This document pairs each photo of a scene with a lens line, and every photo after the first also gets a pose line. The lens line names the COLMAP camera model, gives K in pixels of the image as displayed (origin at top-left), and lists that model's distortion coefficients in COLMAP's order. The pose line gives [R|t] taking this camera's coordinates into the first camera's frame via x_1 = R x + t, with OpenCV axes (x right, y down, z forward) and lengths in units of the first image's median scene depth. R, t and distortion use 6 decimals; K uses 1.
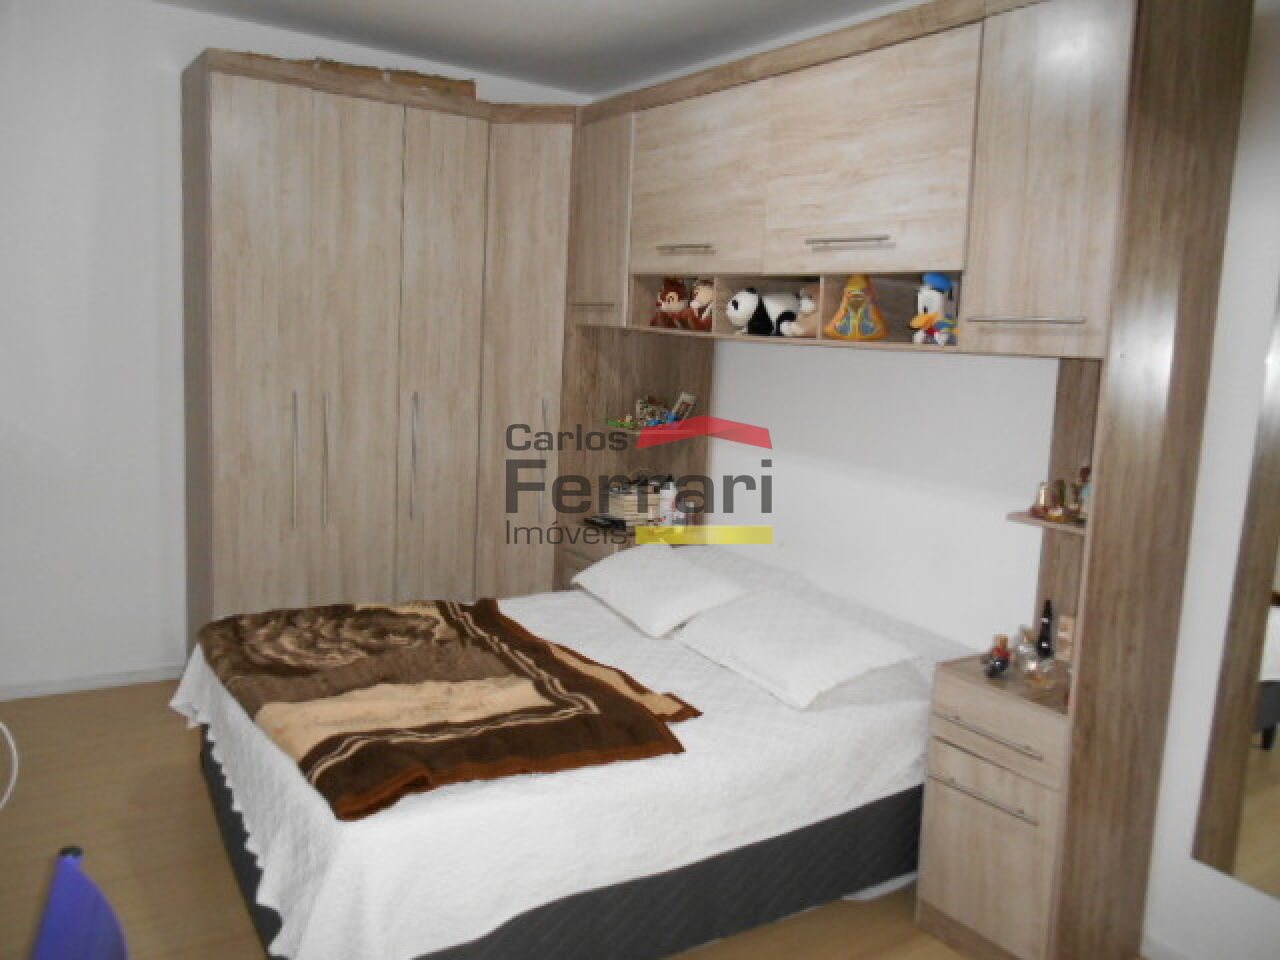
lens RADIAL K [[994.6, 0, 631.7], [0, 994.6, 479.6], [0, 0, 1]] dist [-0.027026, 0.000446]
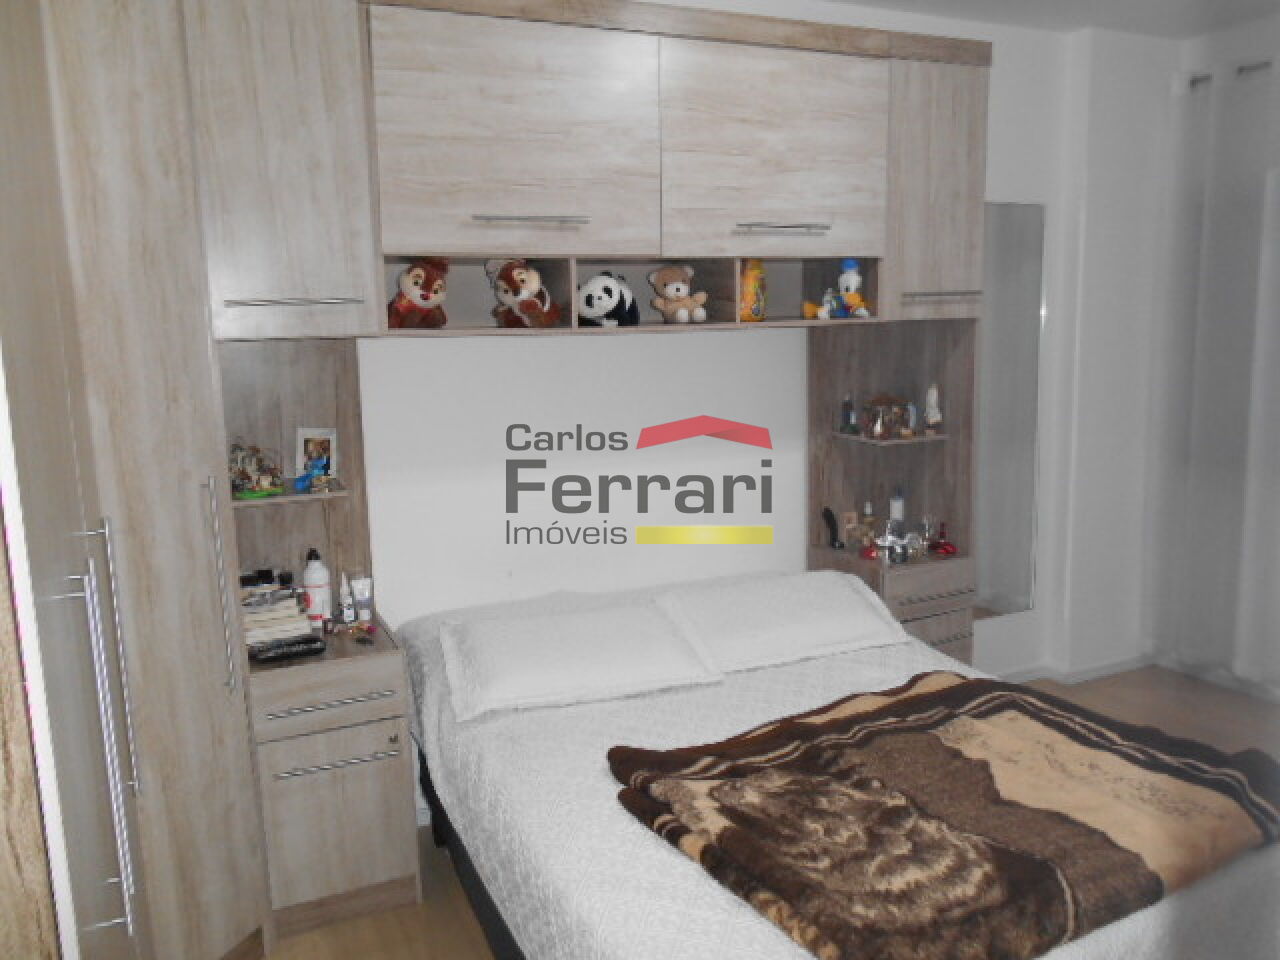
lens RADIAL K [[994.6, 0, 647.4], [0, 994.6, 481.3], [0, 0, 1]] dist [-0.027026, 0.000446]
pose [[0.133012, -0.219540, 0.966494, -0.908054], [0.184810, 0.963549, 0.193437, -0.216588], [-0.973731, 0.152888, 0.168737, 1.031394]]
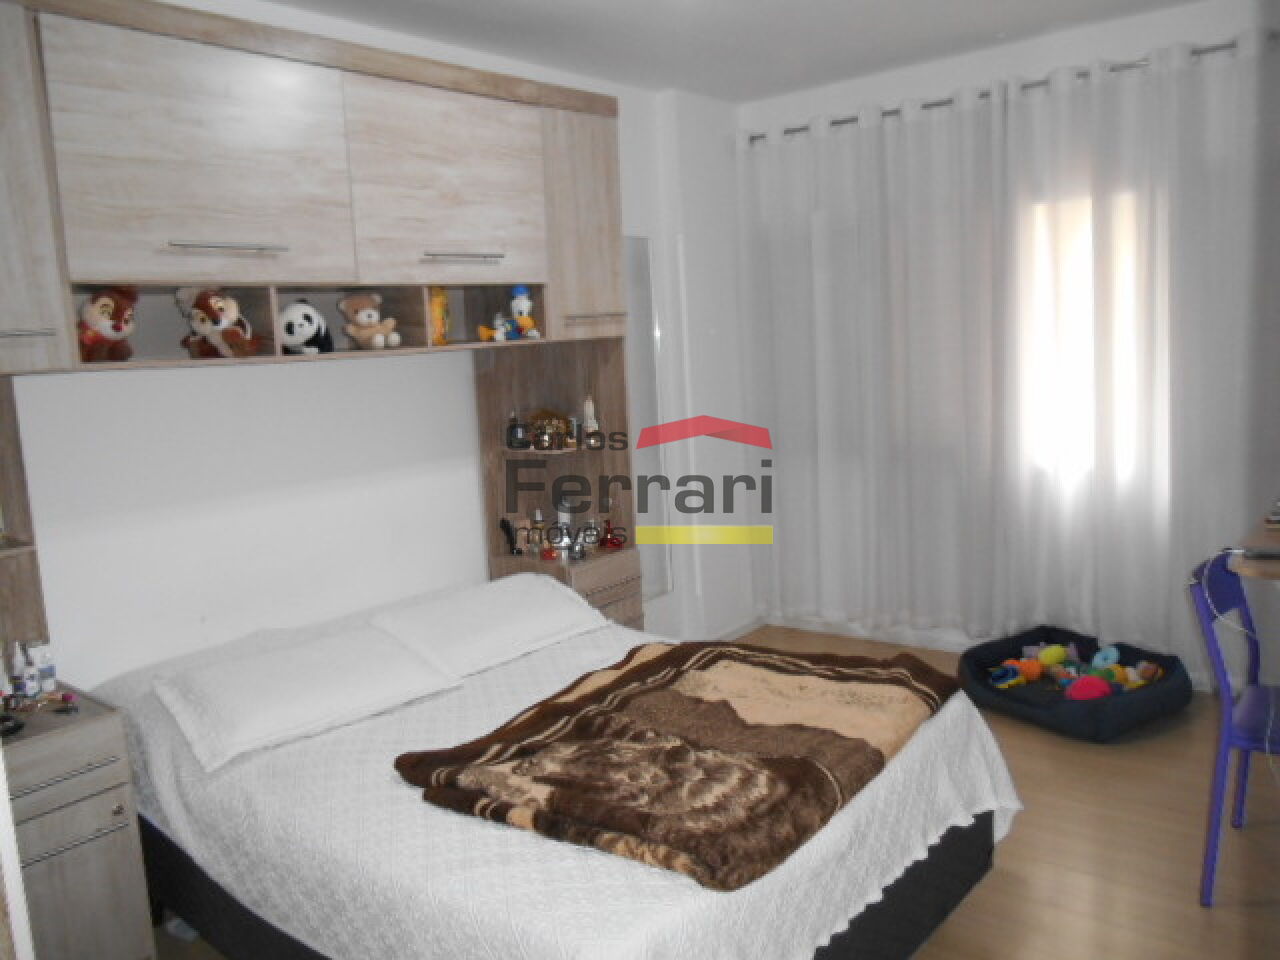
lens RADIAL K [[994.6, 0, 663.6], [0, 994.6, 480.9], [0, 0, 1]] dist [-0.027026, 0.000446]
pose [[-0.324798, -0.182665, 0.927976, -0.980451], [0.177951, 0.951846, 0.249647, -0.245139], [-0.928892, 0.246219, -0.276652, 1.196972]]
